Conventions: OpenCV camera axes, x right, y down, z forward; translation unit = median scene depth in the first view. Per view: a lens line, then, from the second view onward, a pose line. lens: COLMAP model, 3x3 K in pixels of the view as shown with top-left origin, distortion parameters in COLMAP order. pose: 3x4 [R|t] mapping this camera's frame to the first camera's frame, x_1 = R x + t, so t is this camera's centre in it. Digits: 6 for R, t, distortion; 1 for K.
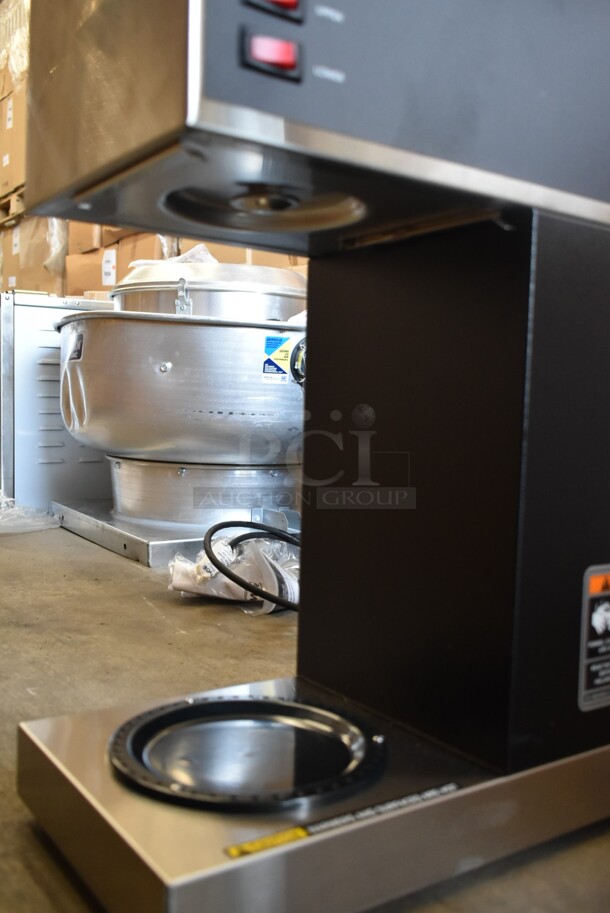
lens RADIAL K [[864.7, 0, 305.0], [0, 864.7, 456.5], [0, 0, 1]] dist [-0.002932, -0.002082]
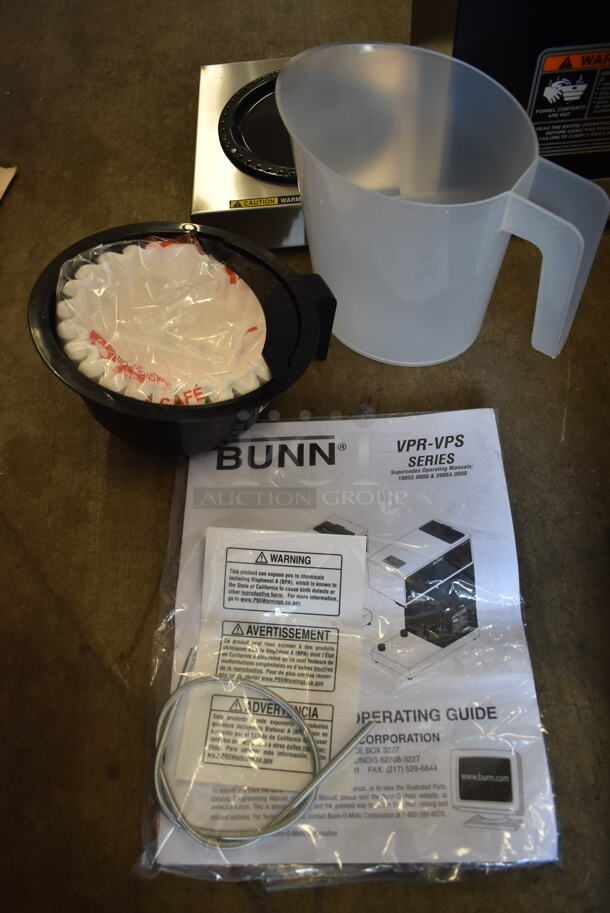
lens RADIAL K [[693.6, 0, 305.0], [0, 693.6, 456.5], [0, 0, 1]] dist [-0.010693, -0.000559]
pose [[0.838782, 0.419410, -0.347187, 0.342315], [0.075426, 0.542008, 0.836982, -0.209572], [0.539217, -0.728233, 0.422992, 0.023028]]
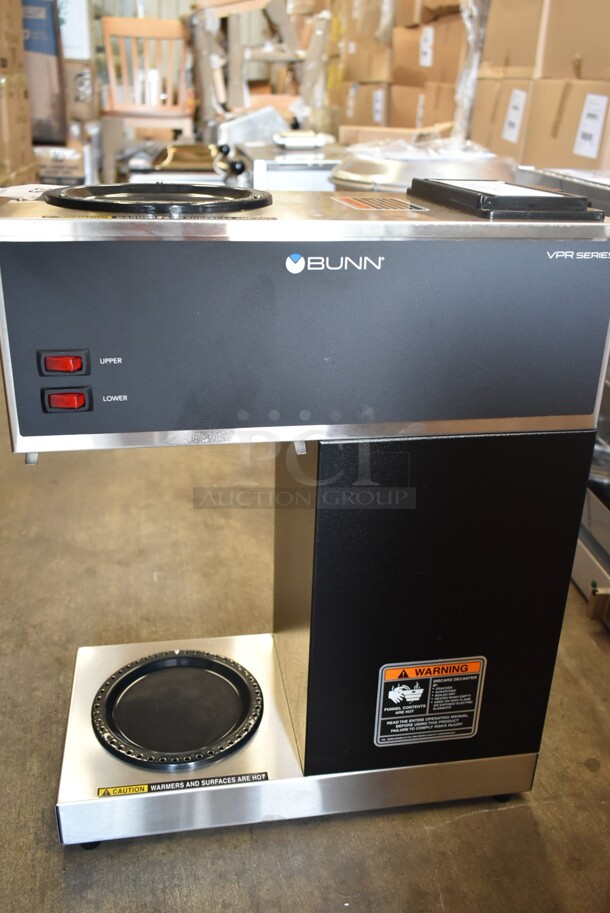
lens RADIAL K [[805.7, 0, 305.0], [0, 805.7, 456.5], [0, 0, 1]] dist [-0.005521, -0.001461]
pose [[0.907837, 0.160856, -0.387243, 0.371675], [-0.023608, 0.941638, 0.335800, -0.347512], [0.418658, -0.295709, 0.858651, -0.036158]]
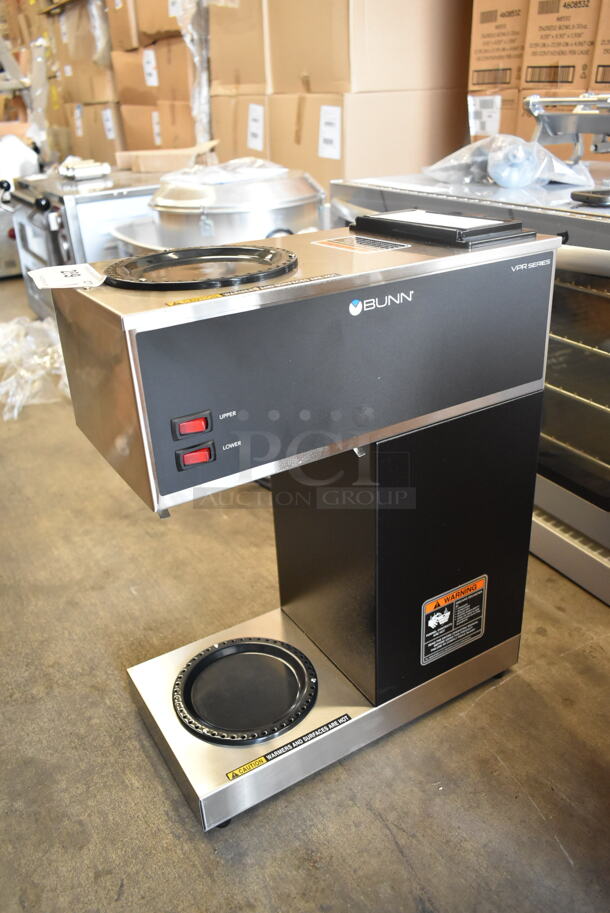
lens RADIAL K [[717.2, 0, 305.0], [0, 717.2, 456.5], [0, 0, 1]] dist [-0.005247, 0.000123]
pose [[0.995296, -0.045481, -0.085543, 0.125855], [0.074854, 0.921561, 0.380949, -0.407237], [0.061507, -0.385560, 0.920630, -0.141802]]
